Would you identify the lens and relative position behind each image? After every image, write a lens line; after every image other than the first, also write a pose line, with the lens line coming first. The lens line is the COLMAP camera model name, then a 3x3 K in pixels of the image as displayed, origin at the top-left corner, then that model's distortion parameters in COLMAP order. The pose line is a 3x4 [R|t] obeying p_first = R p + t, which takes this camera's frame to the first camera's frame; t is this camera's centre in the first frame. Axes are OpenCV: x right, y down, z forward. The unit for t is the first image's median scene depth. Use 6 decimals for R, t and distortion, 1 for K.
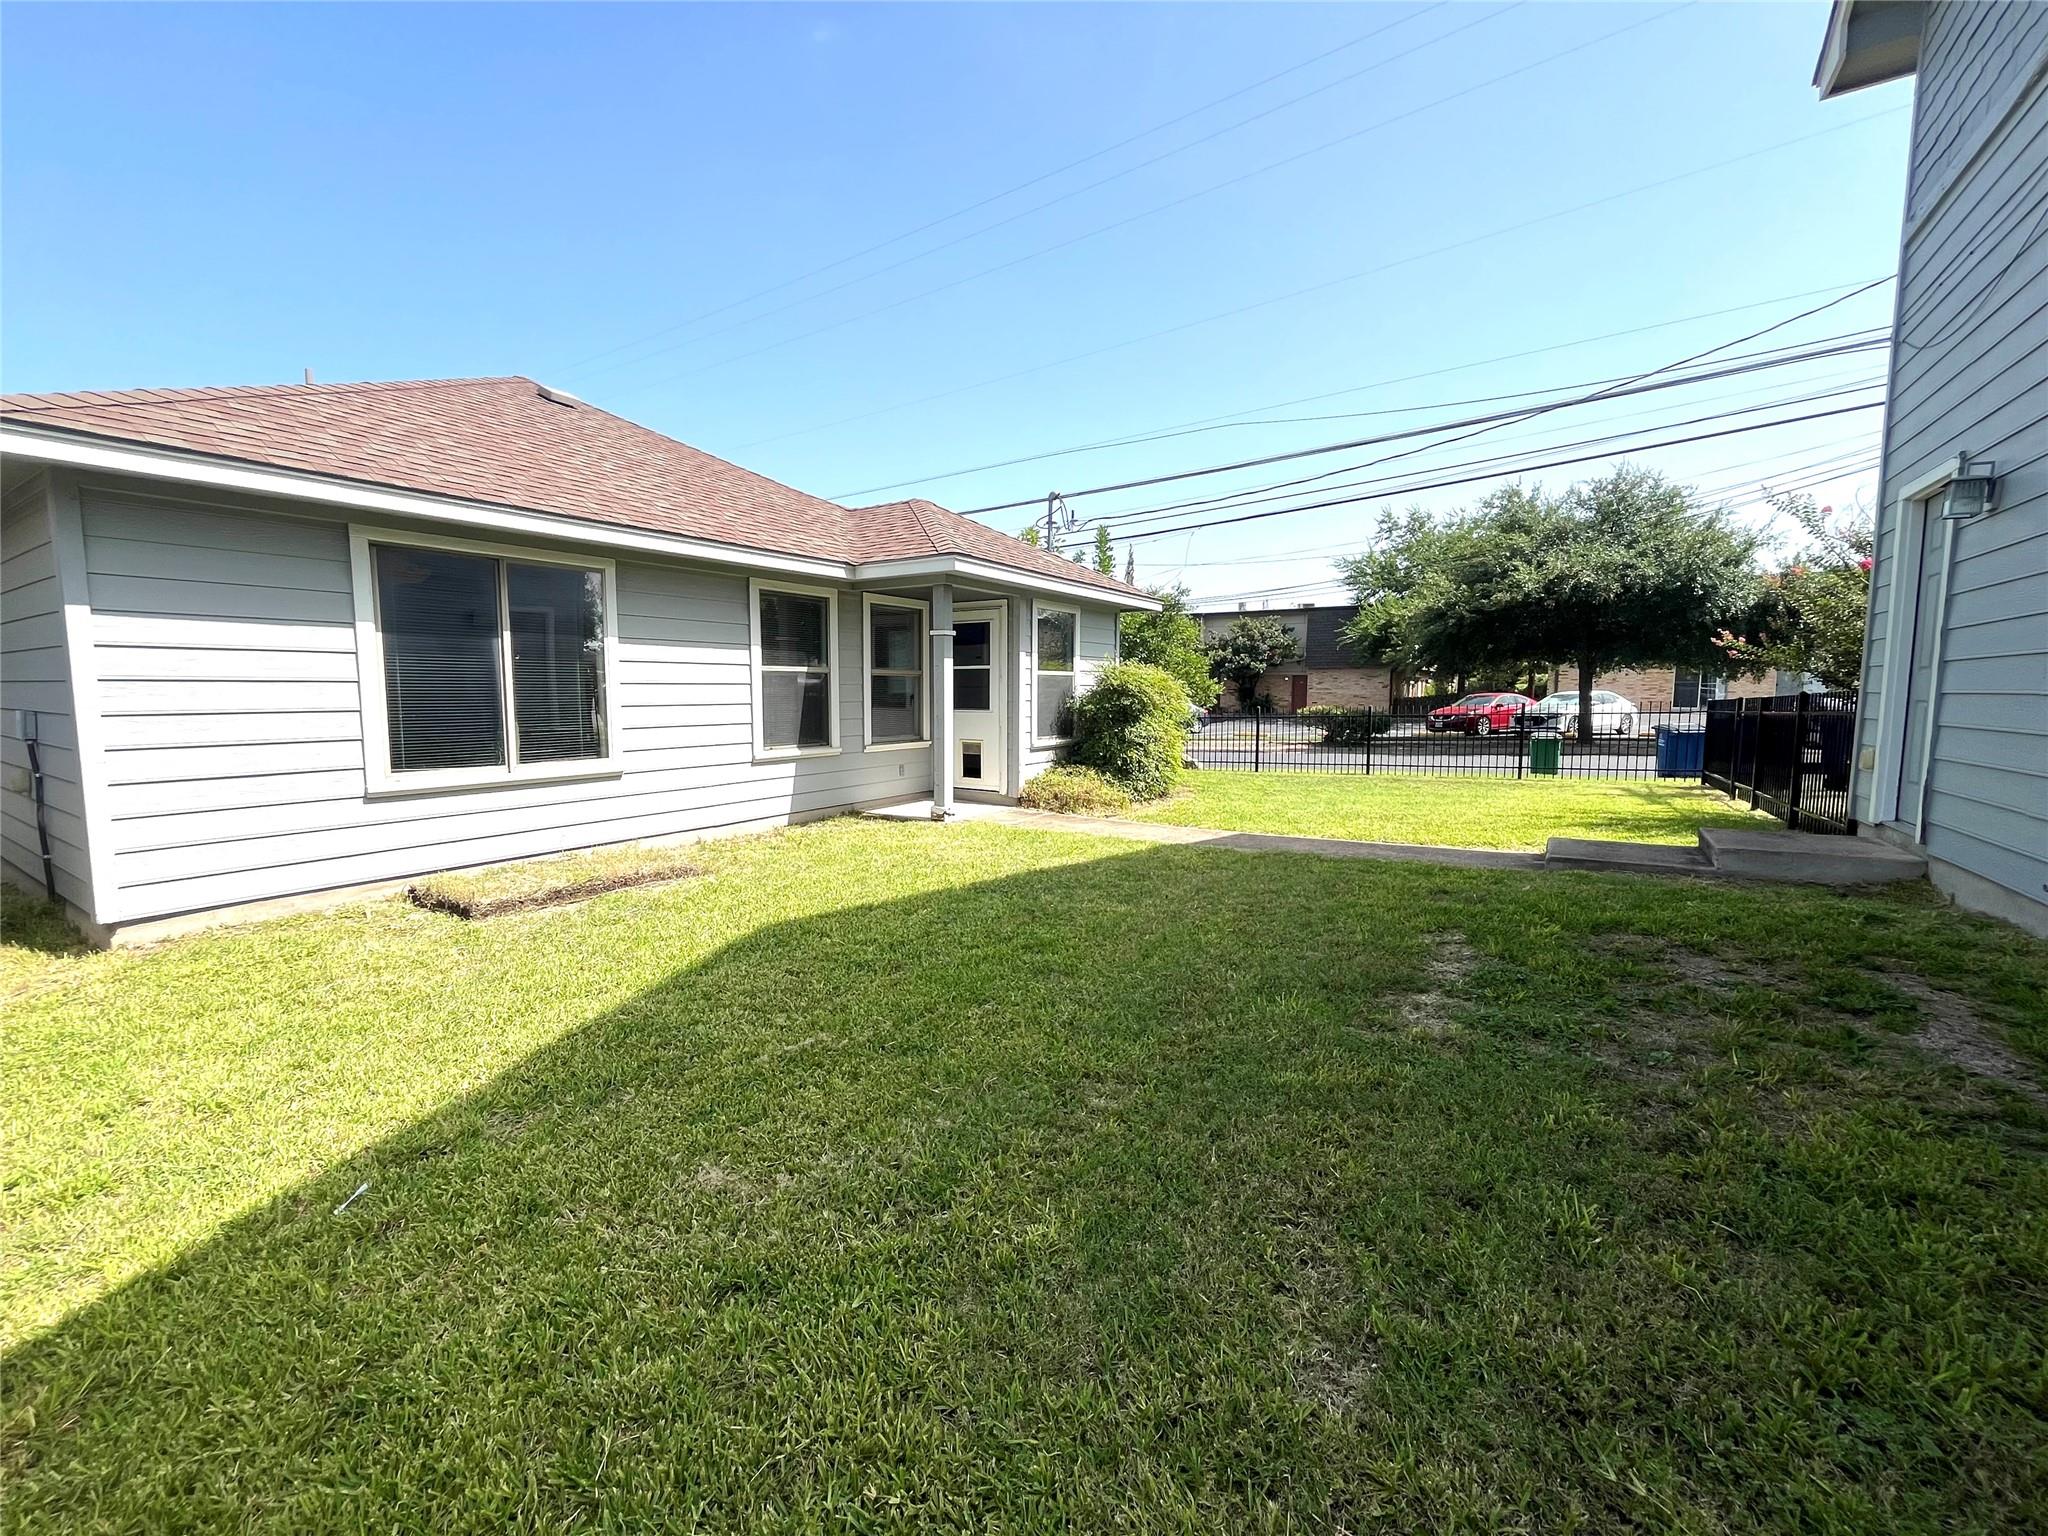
lens RADIAL K [[838.1, 0, 1020.0], [0, 838.1, 767.2], [0, 0, 1]] dist [-0.000421, -0.000112]
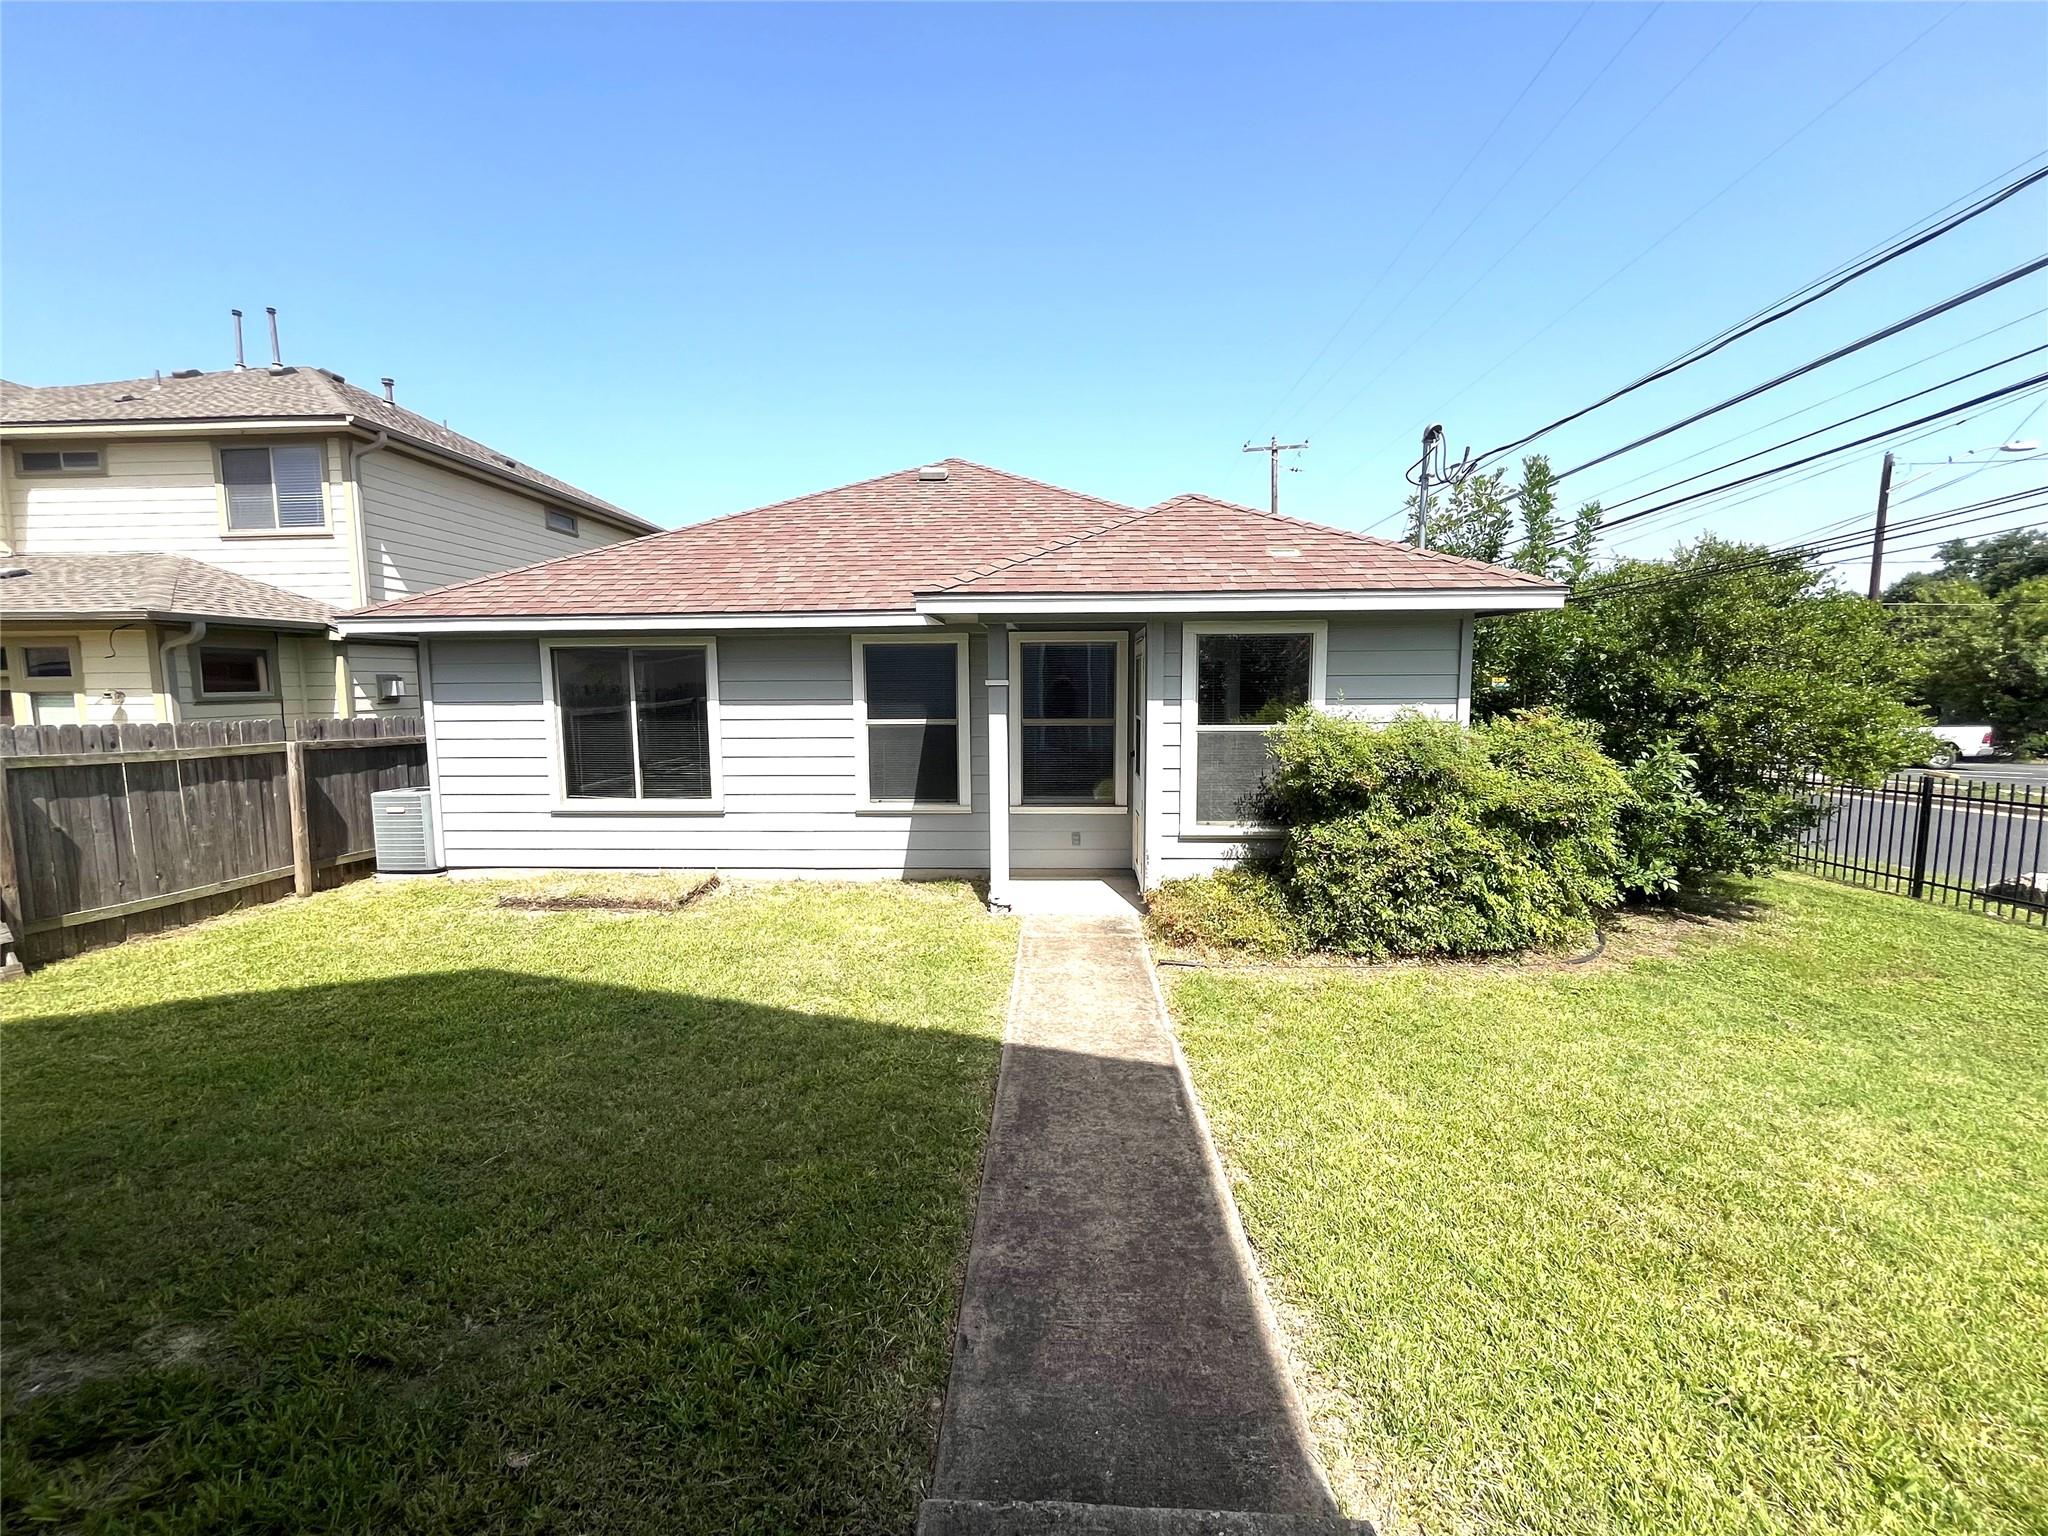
lens RADIAL K [[838.1, 0, 1020.0], [0, 838.1, 767.2], [0, 0, 1]] dist [-0.000421, -0.000112]
pose [[0.498446, 0.081559, -0.863076, 0.665260], [-0.072674, 0.995991, 0.052149, -0.130411], [0.863869, 0.036730, 0.502375, 0.654737]]
